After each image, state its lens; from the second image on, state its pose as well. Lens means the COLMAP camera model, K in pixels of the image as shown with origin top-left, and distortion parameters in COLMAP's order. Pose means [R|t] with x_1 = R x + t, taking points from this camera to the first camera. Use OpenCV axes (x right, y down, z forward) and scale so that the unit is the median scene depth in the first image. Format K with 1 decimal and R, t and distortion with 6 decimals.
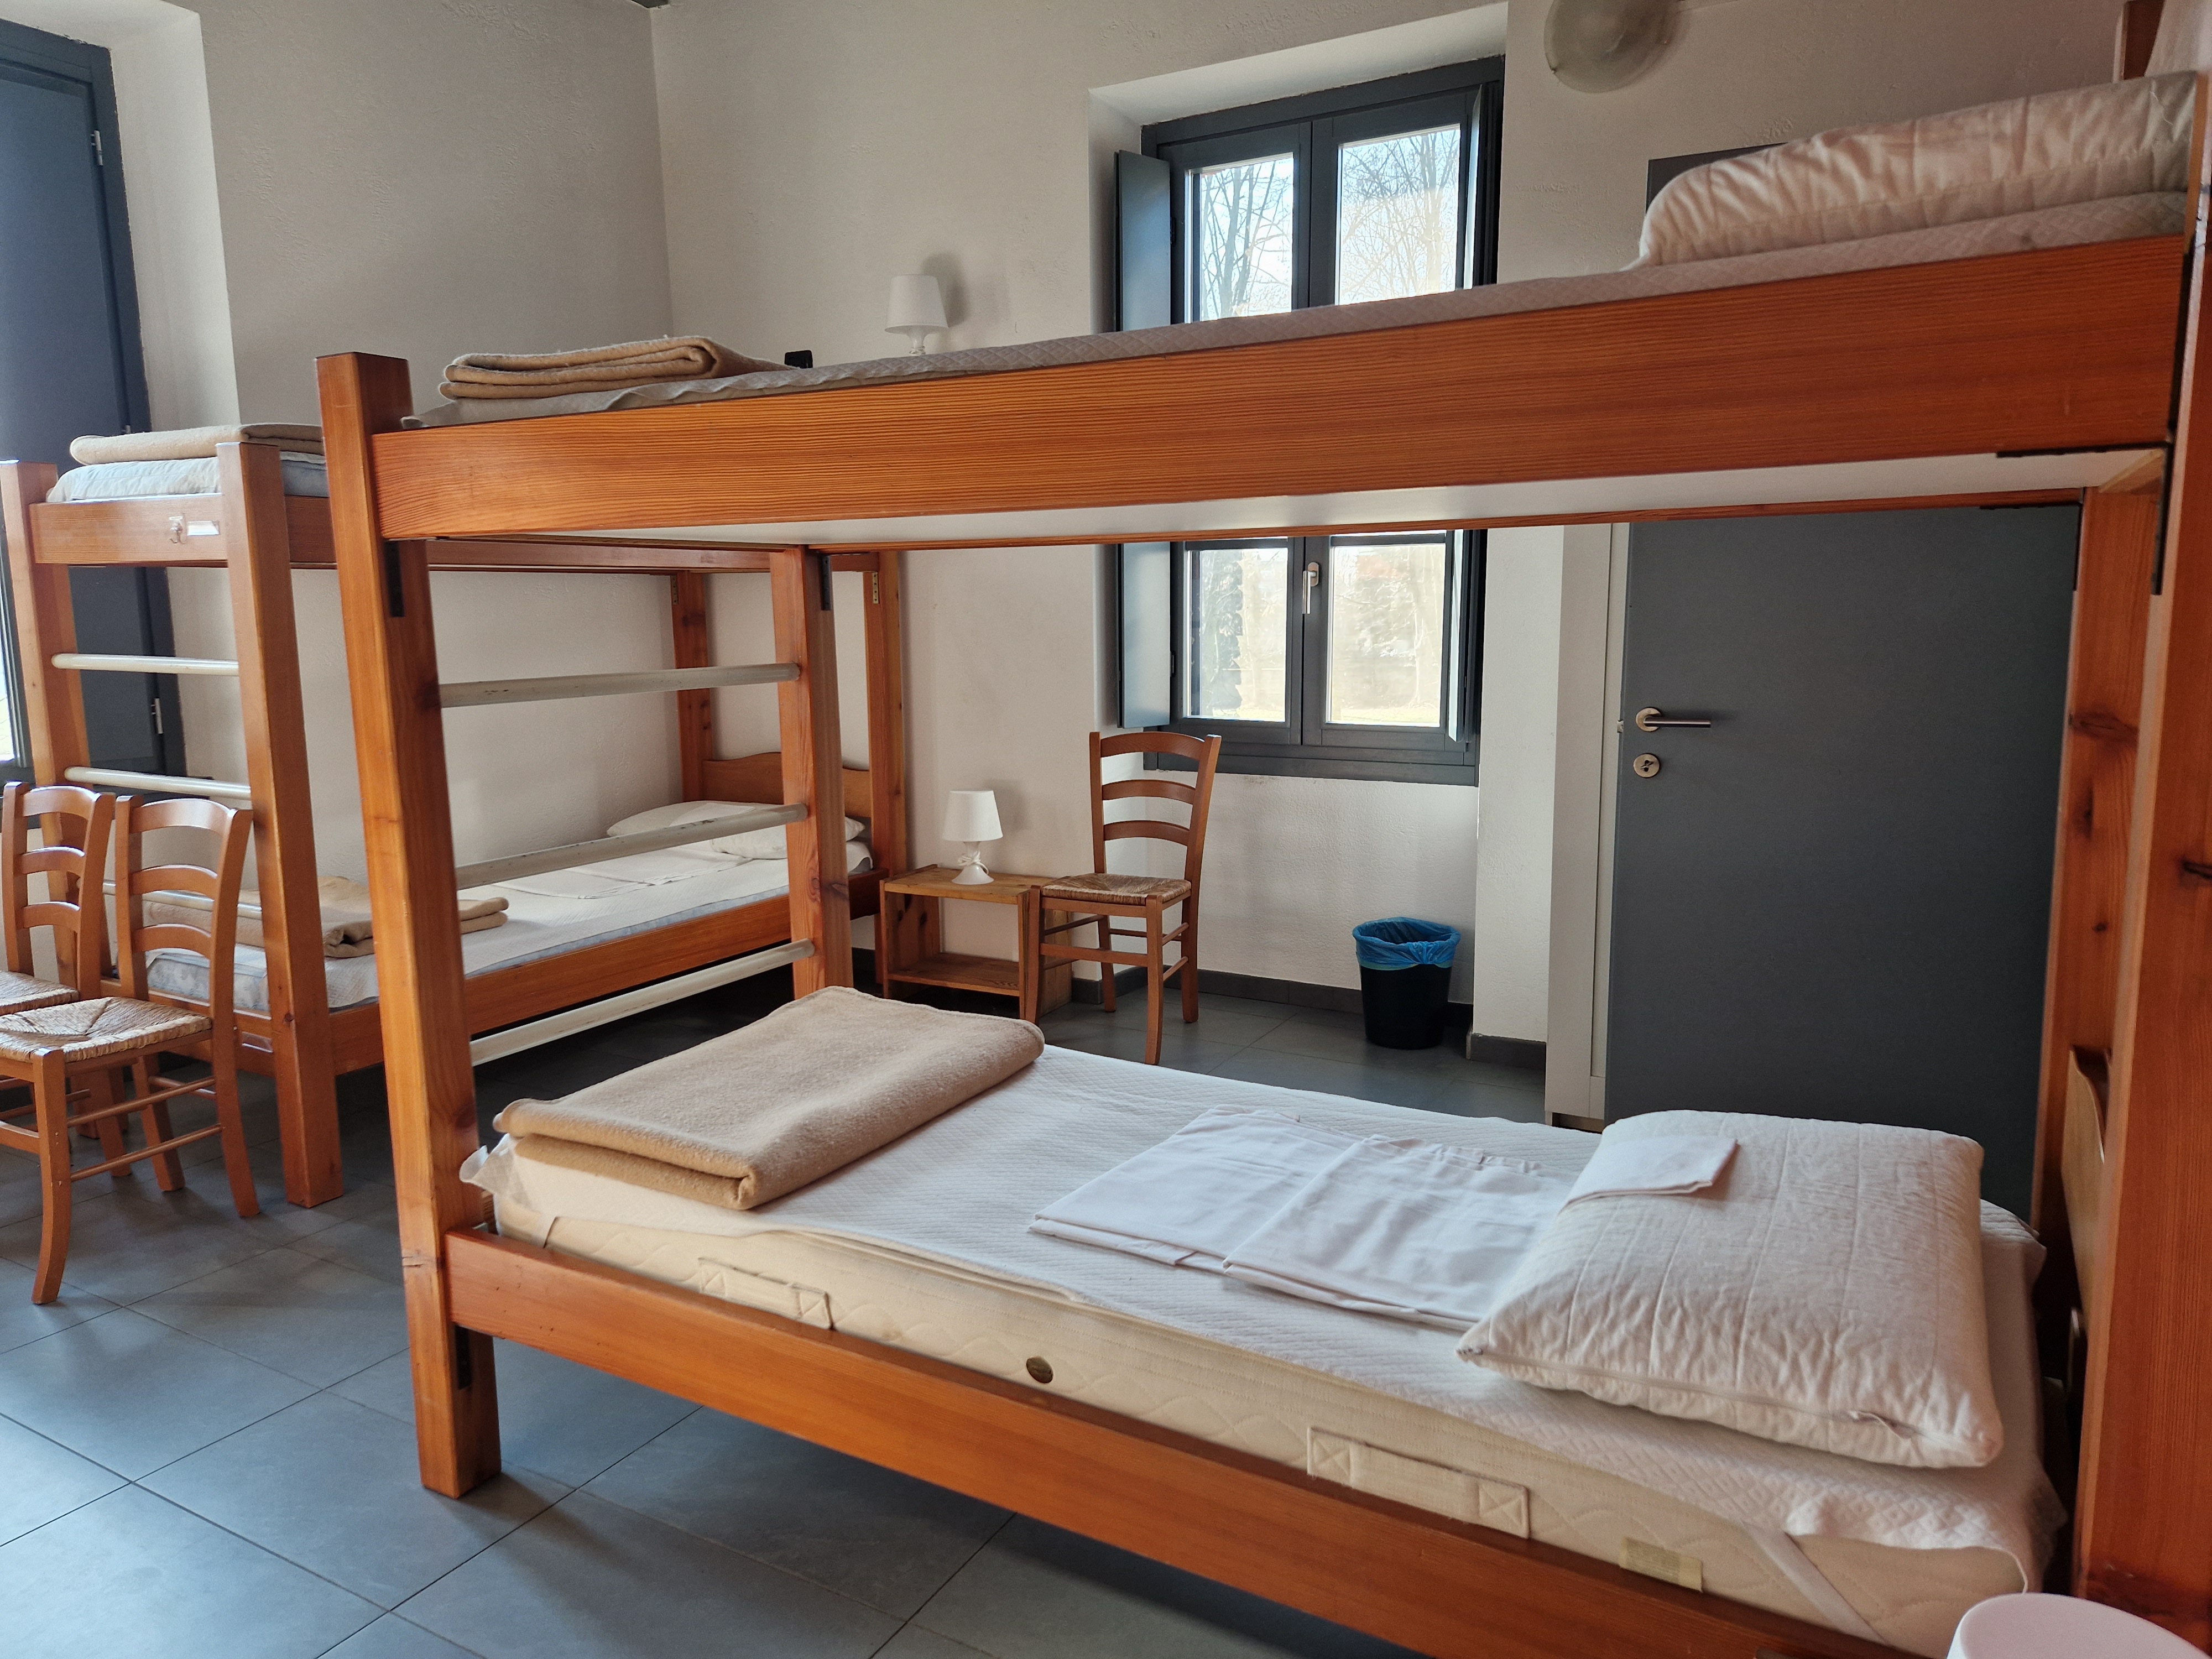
lens RADIAL K [[1505.4, 0, 1108.7], [0, 1505.4, 821.1], [0, 0, 1]] dist [0.074359, -0.053080]
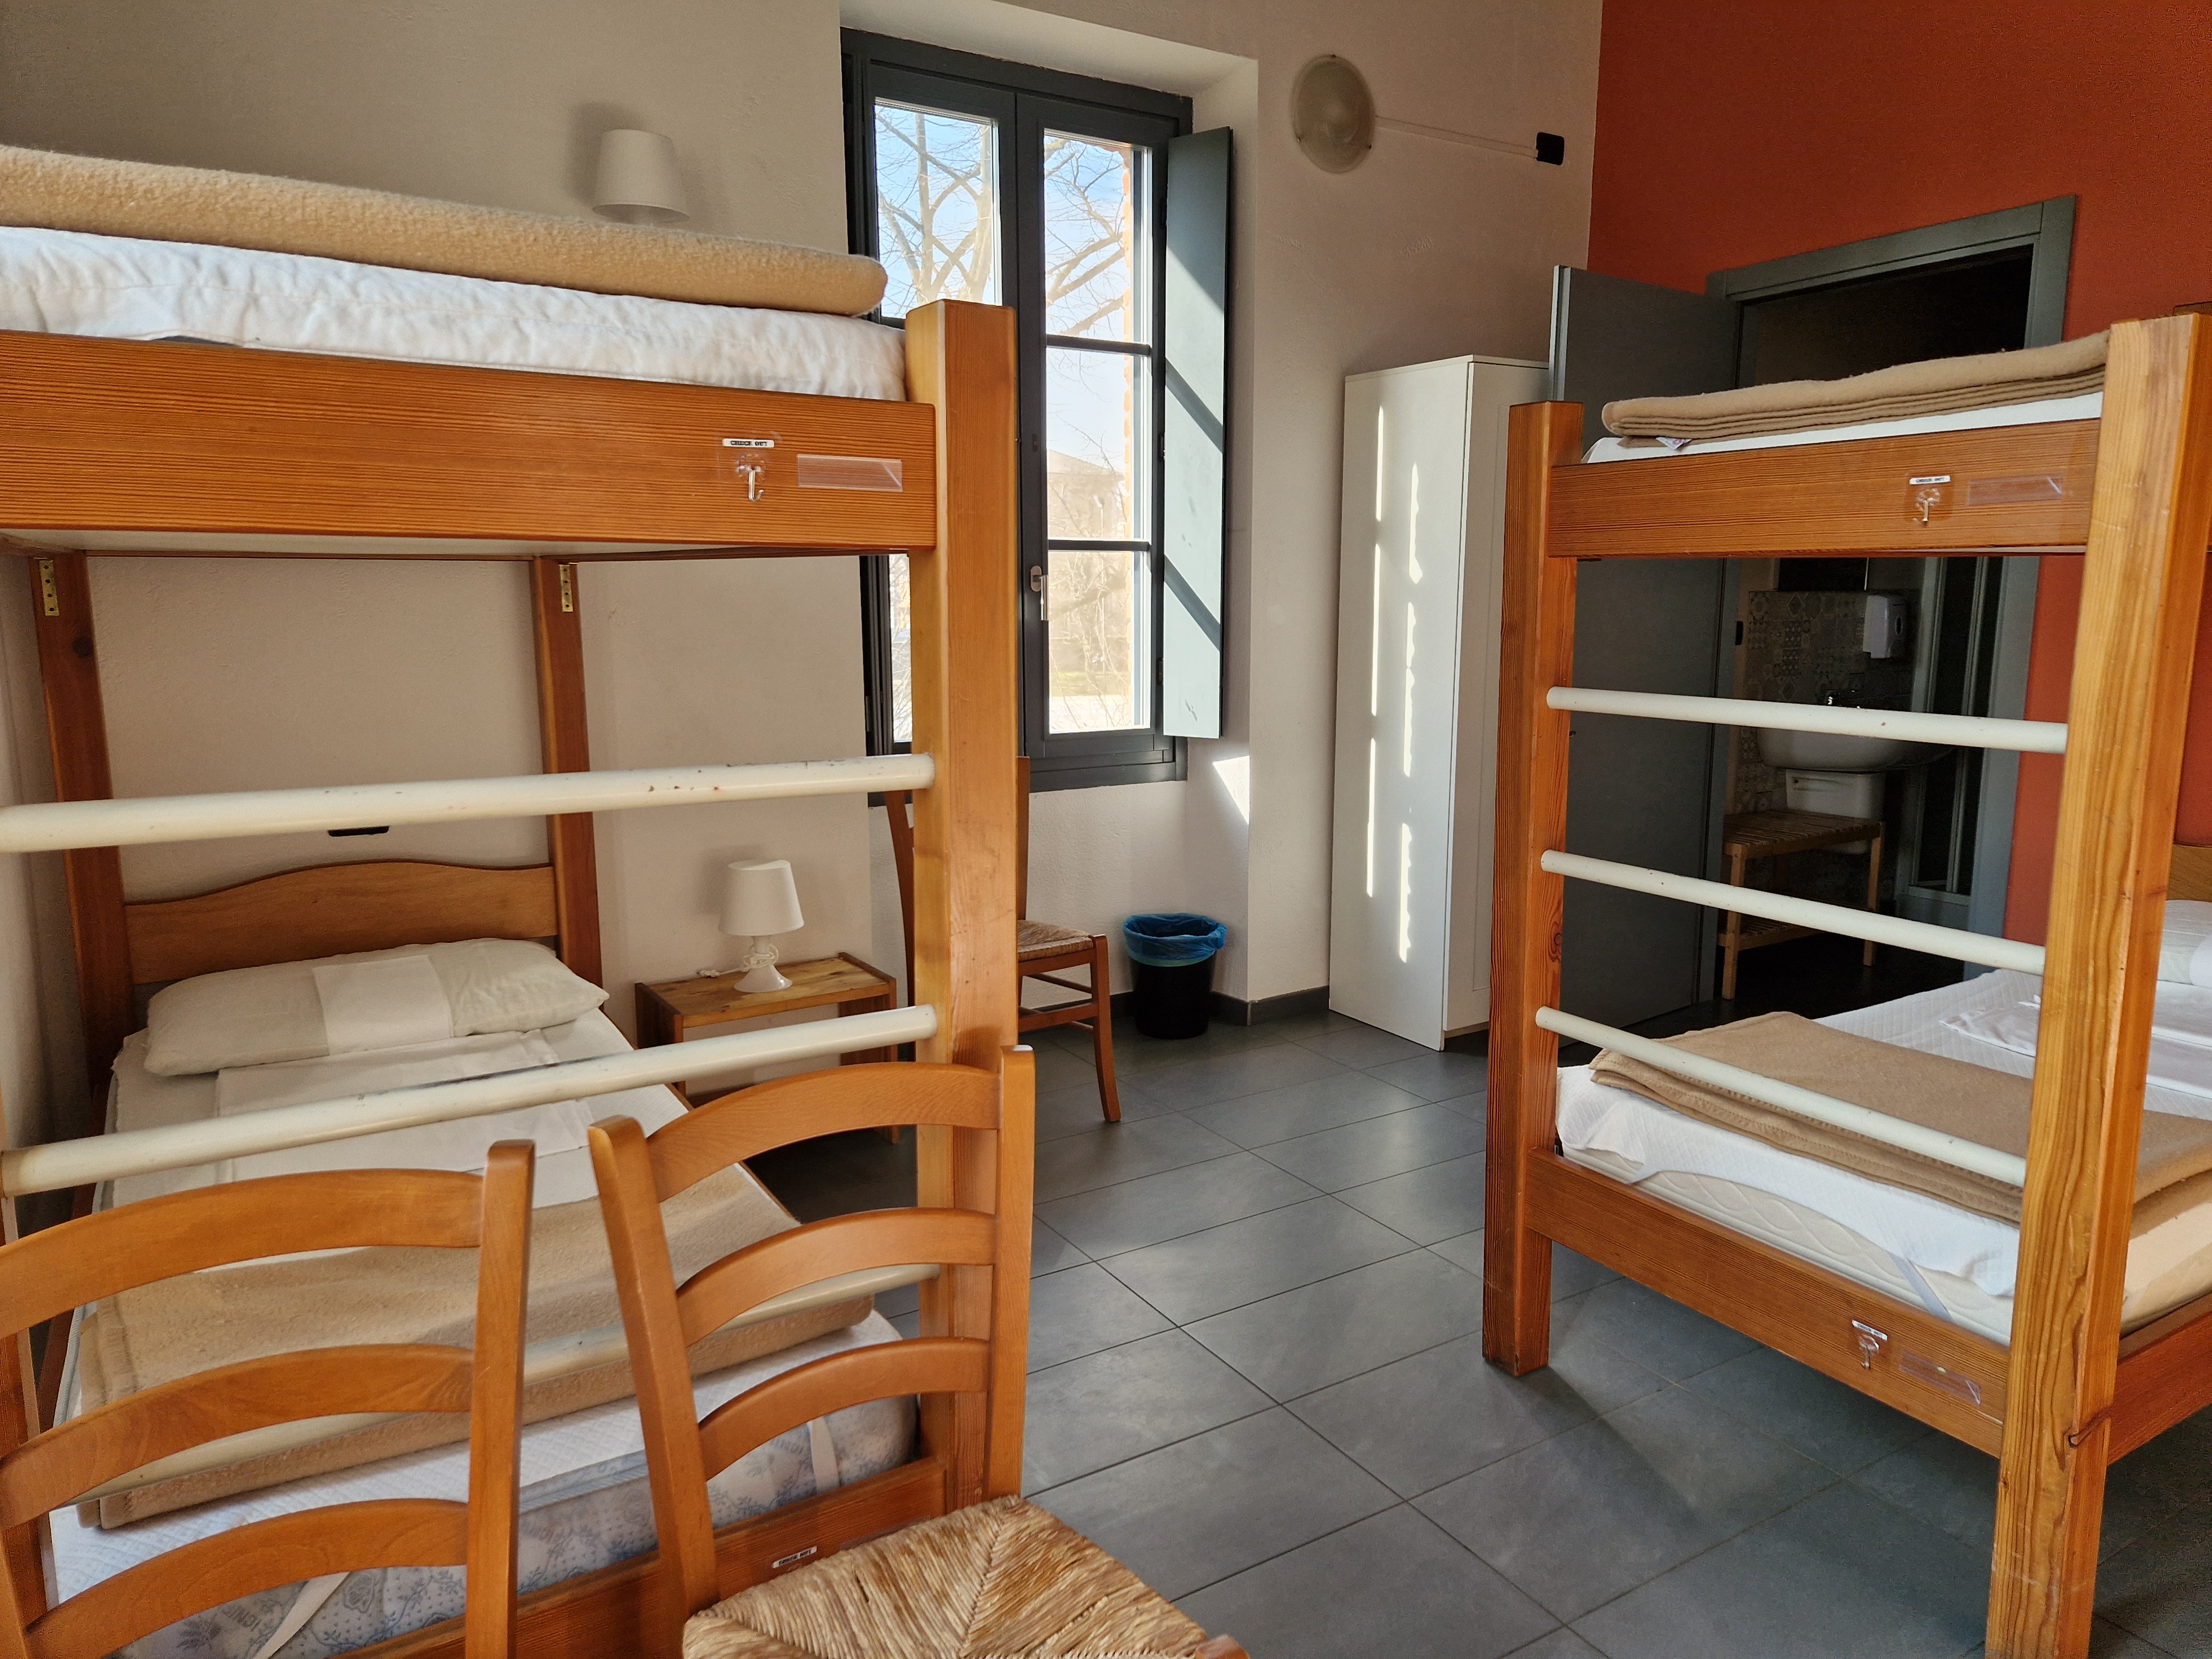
lens RADIAL K [[1505.4, 0, 1108.7], [0, 1505.4, 821.1], [0, 0, 1]] dist [0.074359, -0.053080]
pose [[0.467239, -0.130504, 0.874446, -1.897128], [0.130653, 0.988379, 0.077697, -0.225762], [-0.874424, 0.077946, 0.478860, 1.438984]]
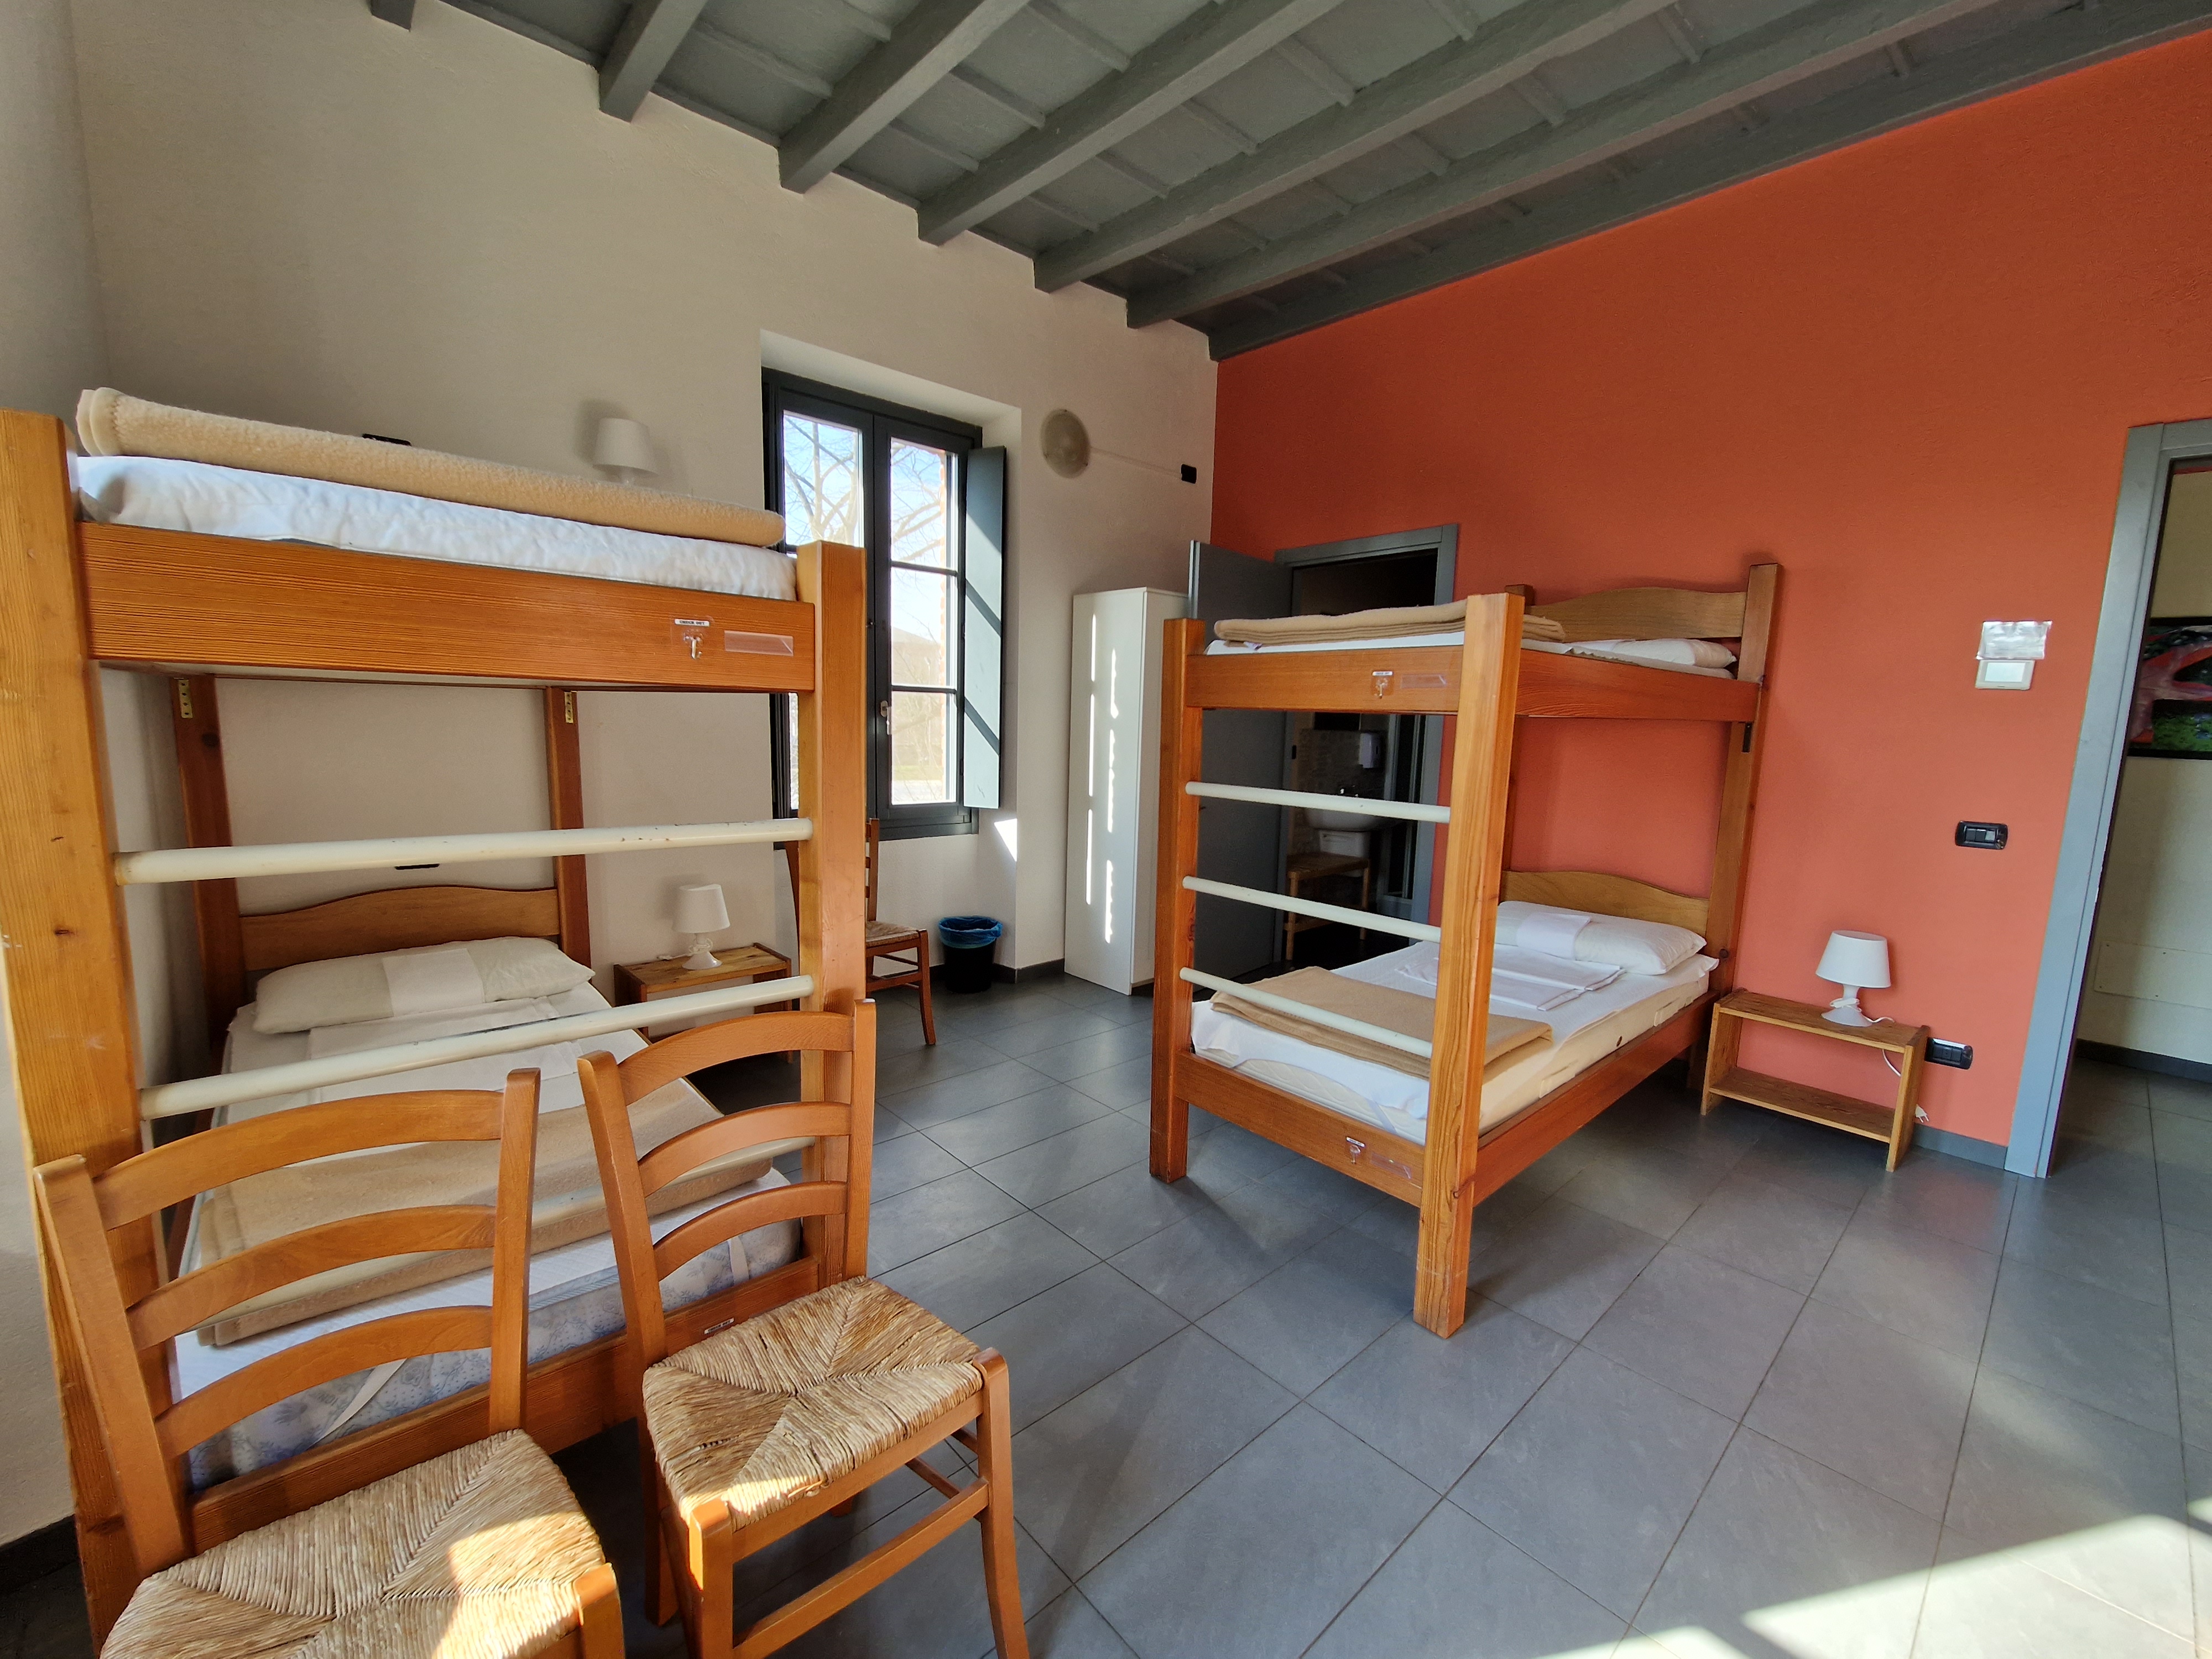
lens RADIAL K [[918.2, 0, 1105.0], [0, 918.2, 838.7], [0, 0, 1]] dist [0.002503, 0.000268]
pose [[0.297783, -0.110017, 0.948273, -1.906171], [0.113841, 0.990341, 0.079148, -0.227191], [-0.947821, 0.084383, 0.307431, 1.425197]]
